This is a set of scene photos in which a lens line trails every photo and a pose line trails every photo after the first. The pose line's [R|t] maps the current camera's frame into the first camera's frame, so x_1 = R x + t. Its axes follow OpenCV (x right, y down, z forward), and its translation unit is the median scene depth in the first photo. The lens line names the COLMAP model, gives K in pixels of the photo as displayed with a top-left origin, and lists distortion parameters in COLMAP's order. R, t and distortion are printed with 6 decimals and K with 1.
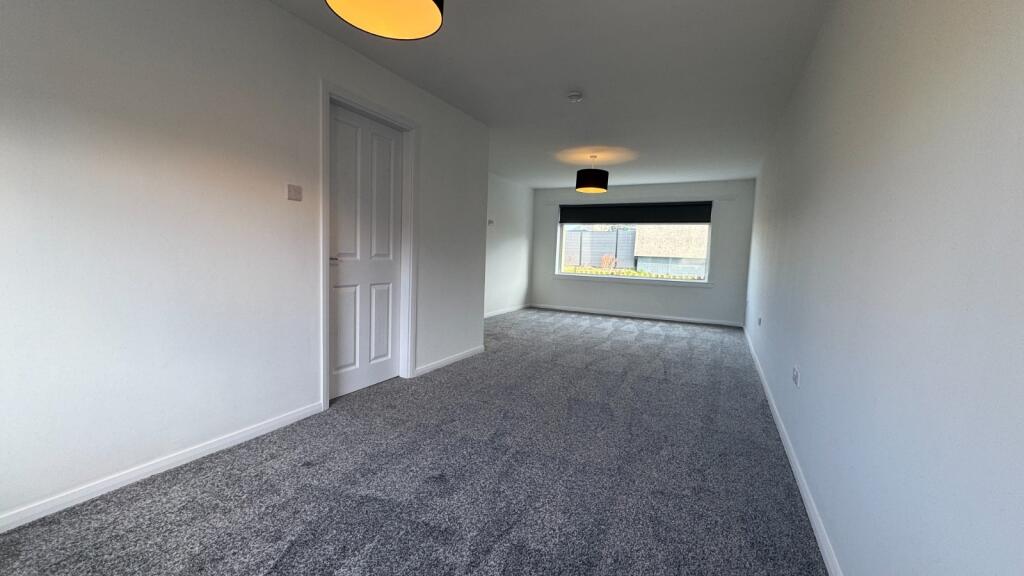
lens RADIAL K [[409.0, 0, 514.3], [0, 409.0, 288.7], [0, 0, 1]] dist [-0.004239, -0.000006]
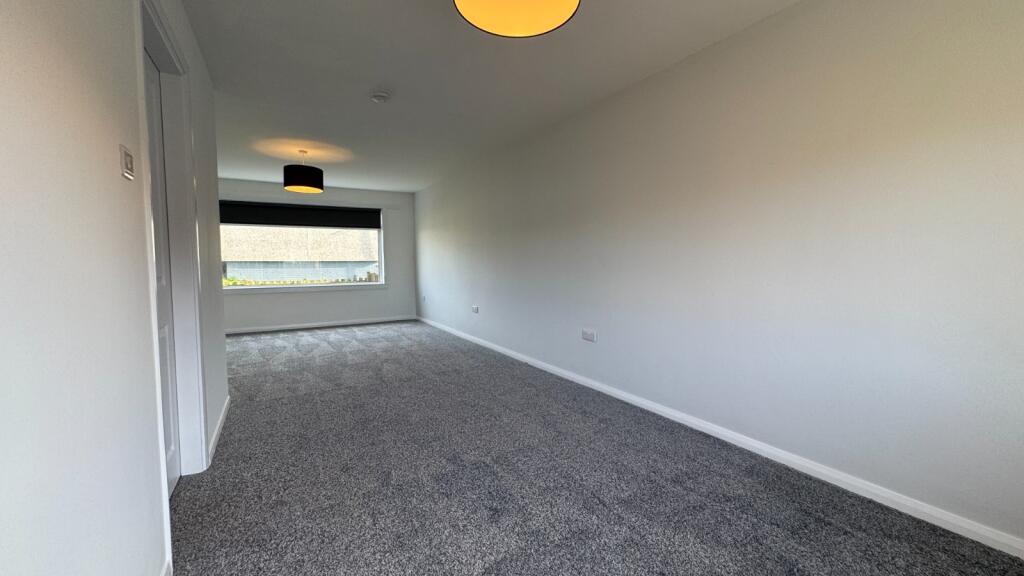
lens RADIAL K [[409.0, 0, 515.4], [0, 409.0, 279.3], [0, 0, 1]] dist [-0.004239, -0.000006]
pose [[0.537464, -0.070427, 0.840341, -0.319774], [0.093399, 0.995347, 0.023682, -0.025990], [-0.838099, 0.065759, 0.541541, 0.156347]]
